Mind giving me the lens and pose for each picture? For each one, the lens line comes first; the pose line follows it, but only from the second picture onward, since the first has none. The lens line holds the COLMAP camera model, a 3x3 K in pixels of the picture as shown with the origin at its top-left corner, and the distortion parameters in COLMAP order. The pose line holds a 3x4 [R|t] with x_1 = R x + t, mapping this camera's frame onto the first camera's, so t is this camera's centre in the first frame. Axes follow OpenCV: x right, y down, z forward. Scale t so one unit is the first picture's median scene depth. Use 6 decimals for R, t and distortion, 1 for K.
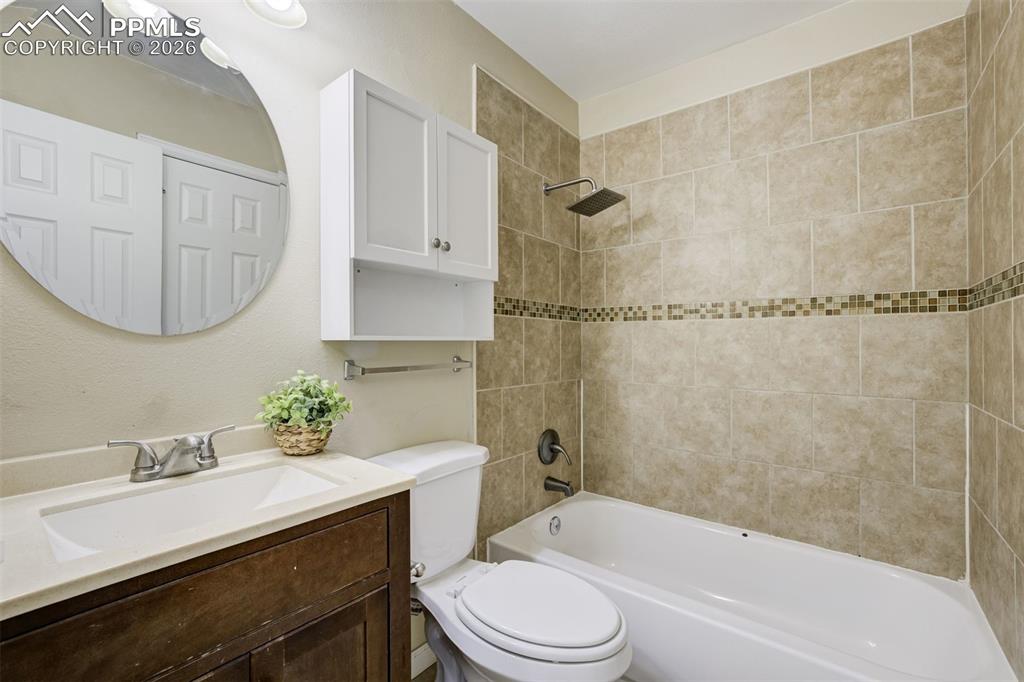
lens RADIAL K [[442.4, 0, 515.0], [0, 442.4, 345.2], [0, 0, 1]] dist [-0.047677, 0.020260]
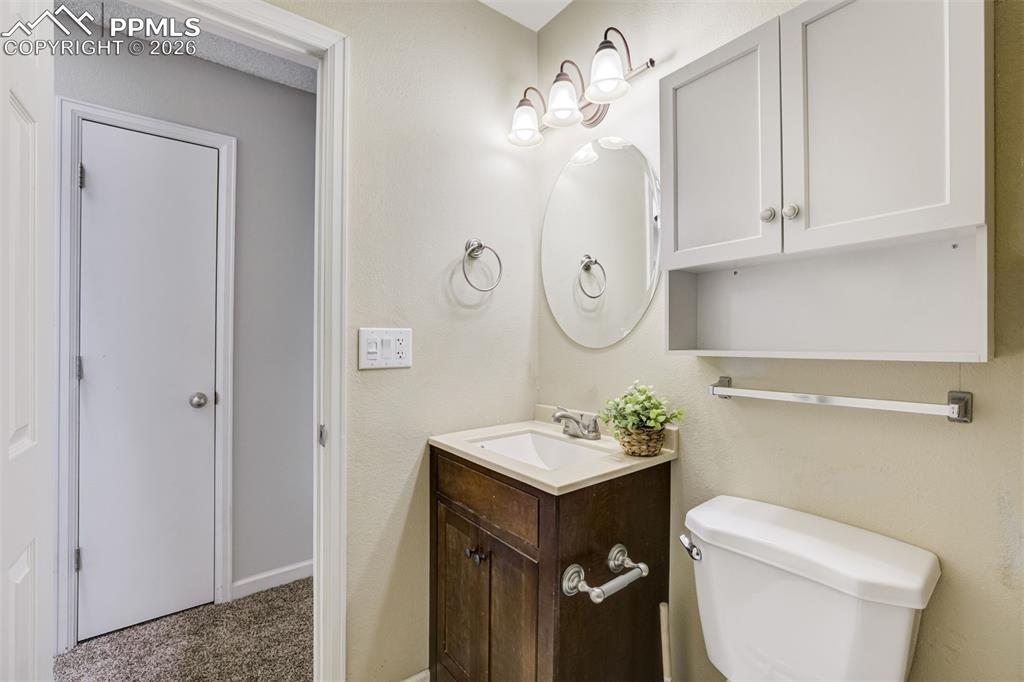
lens RADIAL K [[435.4, 0, 512.0], [0, 435.4, 341.0], [0, 0, 1]] dist [-0.039135, 0.013191]
pose [[-0.248296, -0.000391, -0.968684, 0.865849], [-0.002377, 0.999997, 0.000206, -0.056791], [0.968681, 0.002354, -0.248296, 1.214170]]
